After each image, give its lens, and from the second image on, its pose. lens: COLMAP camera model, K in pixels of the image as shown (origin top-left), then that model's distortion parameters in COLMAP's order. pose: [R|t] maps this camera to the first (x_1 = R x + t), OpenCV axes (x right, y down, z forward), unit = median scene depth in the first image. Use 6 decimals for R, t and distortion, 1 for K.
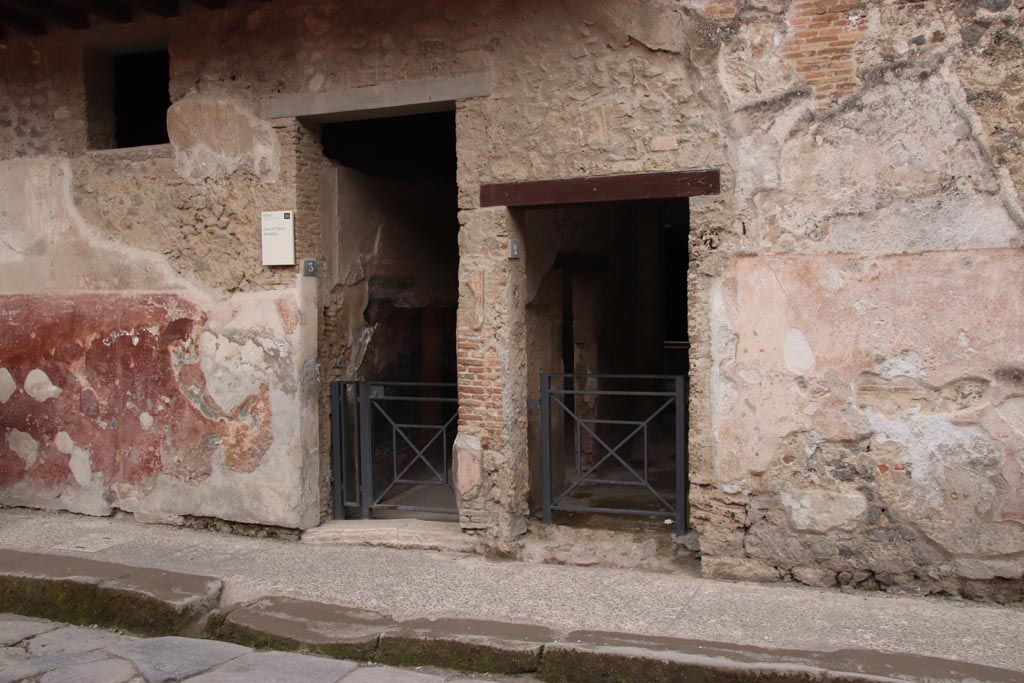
lens RADIAL K [[1089.2, 0, 513.9], [0, 1089.2, 369.7], [0, 0, 1]] dist [-0.236634, 0.349491]
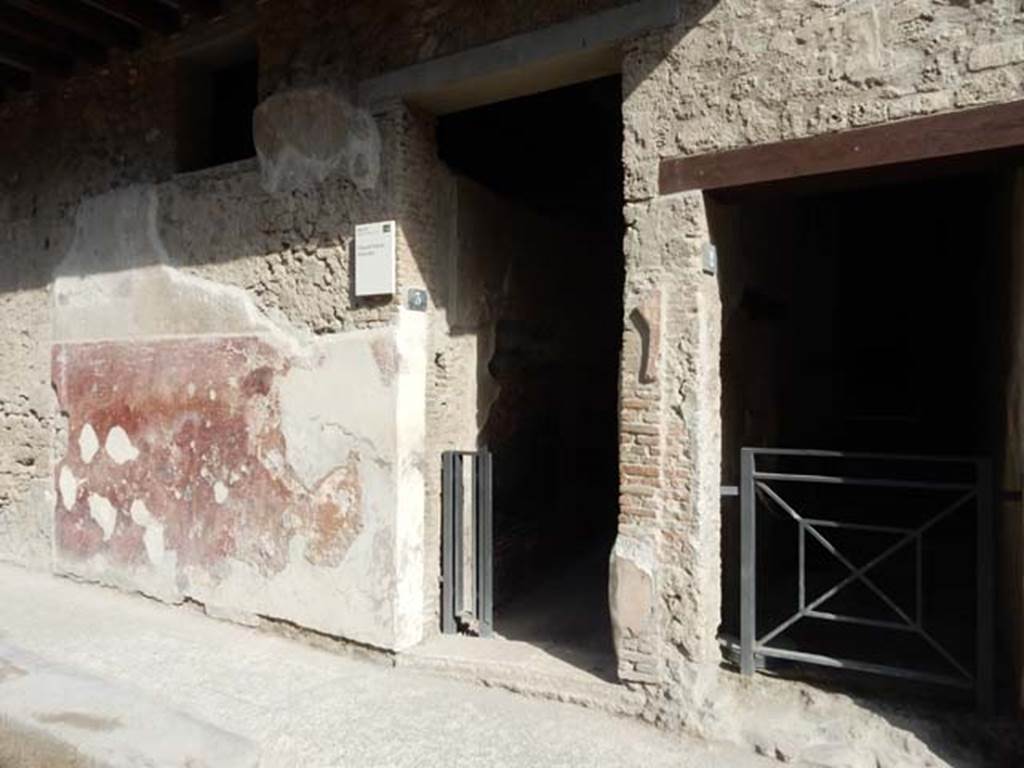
lens RADIAL K [[731.9, 0, 521.1], [0, 731.9, 382.6], [0, 0, 1]] dist [-0.009961, -0.000530]
pose [[0.992284, 0.013935, -0.123197, -0.052528], [-0.022844, 0.997201, -0.071197, -0.001768], [0.121860, 0.073462, 0.989825, 0.503532]]
